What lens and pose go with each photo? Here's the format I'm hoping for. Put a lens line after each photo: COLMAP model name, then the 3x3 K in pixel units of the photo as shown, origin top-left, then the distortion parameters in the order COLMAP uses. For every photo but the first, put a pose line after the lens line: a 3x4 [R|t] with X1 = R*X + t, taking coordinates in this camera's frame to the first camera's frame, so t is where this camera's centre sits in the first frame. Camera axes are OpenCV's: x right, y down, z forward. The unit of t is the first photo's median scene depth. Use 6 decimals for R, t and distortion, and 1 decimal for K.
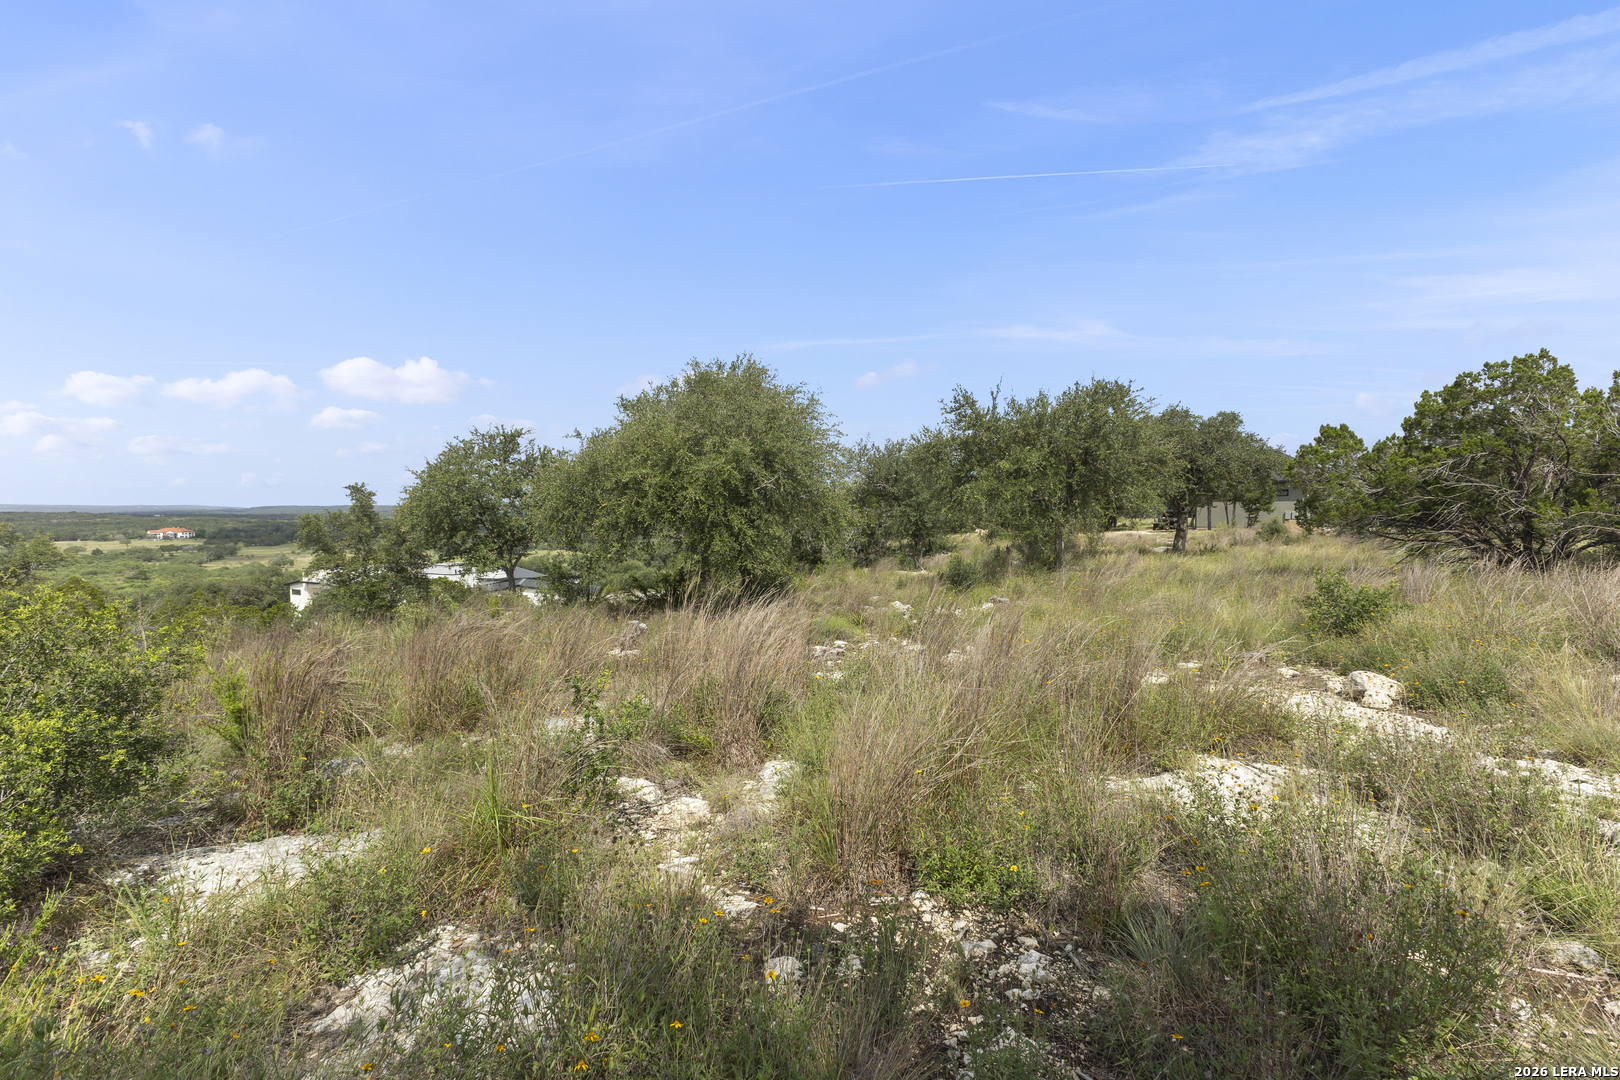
lens RADIAL K [[682.0, 0, 810.0], [0, 682.0, 540.0], [0, 0, 1]] dist [0.001597, -0.001436]
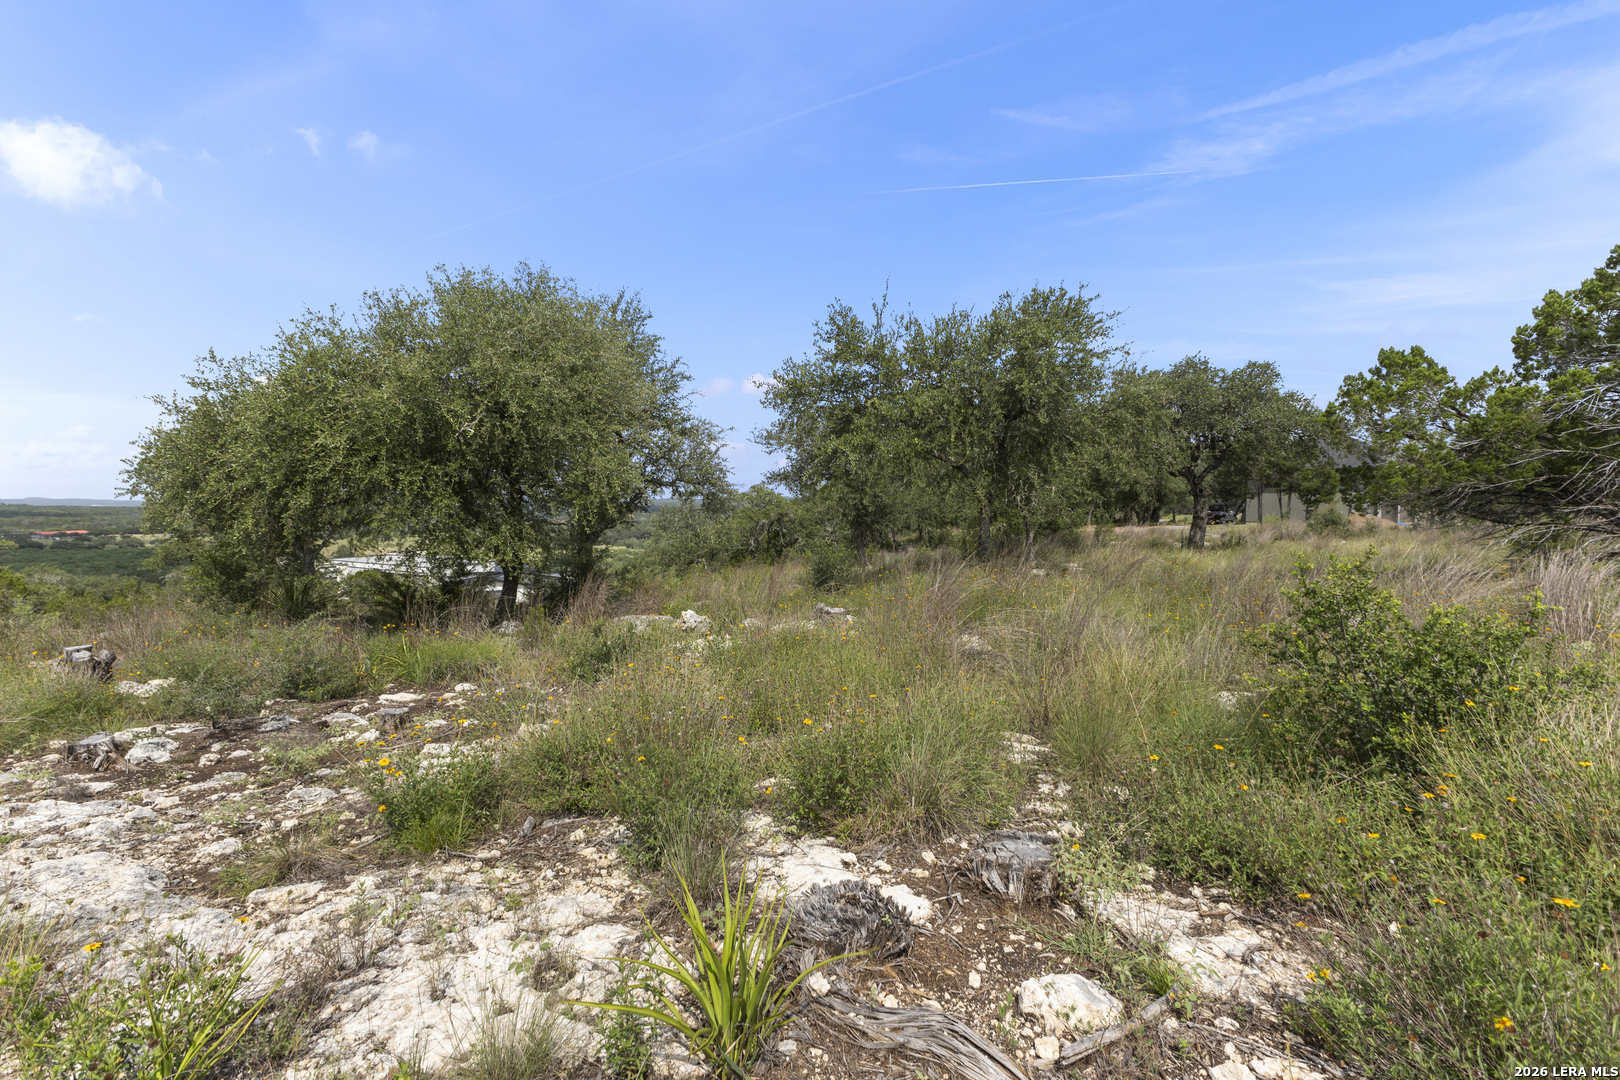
lens RADIAL K [[701.5, 0, 804.7], [0, 701.5, 535.1], [0, 0, 1]] dist [0.006340, 0.000254]
pose [[0.998288, 0.006770, -0.058099, 0.254714], [-0.006951, 0.999972, -0.002908, 0.018790], [0.058078, 0.003307, 0.998307, 0.312374]]
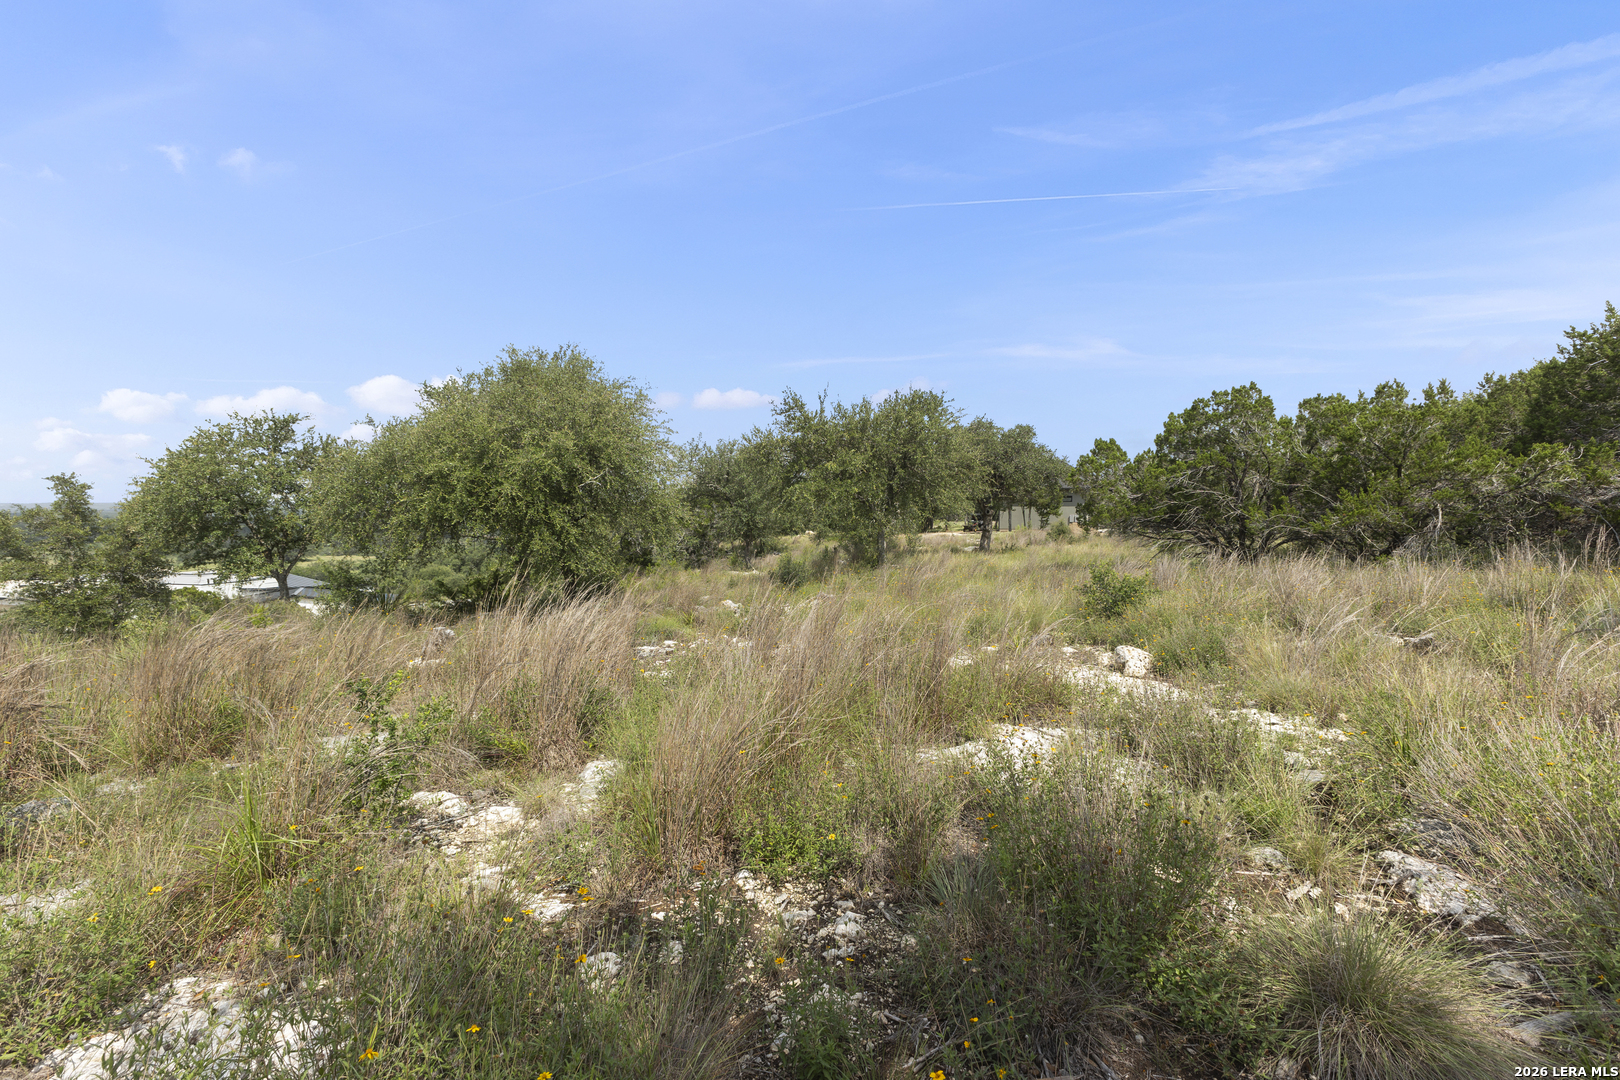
lens RADIAL K [[682.0, 0, 810.0], [0, 682.0, 540.0], [0, 0, 1]] dist [0.001597, -0.001436]
pose [[0.970411, -0.001301, 0.241454, 0.002595], [0.002055, 0.999994, -0.002871, 0.005361], [-0.241449, 0.003282, 0.970408, -0.001318]]
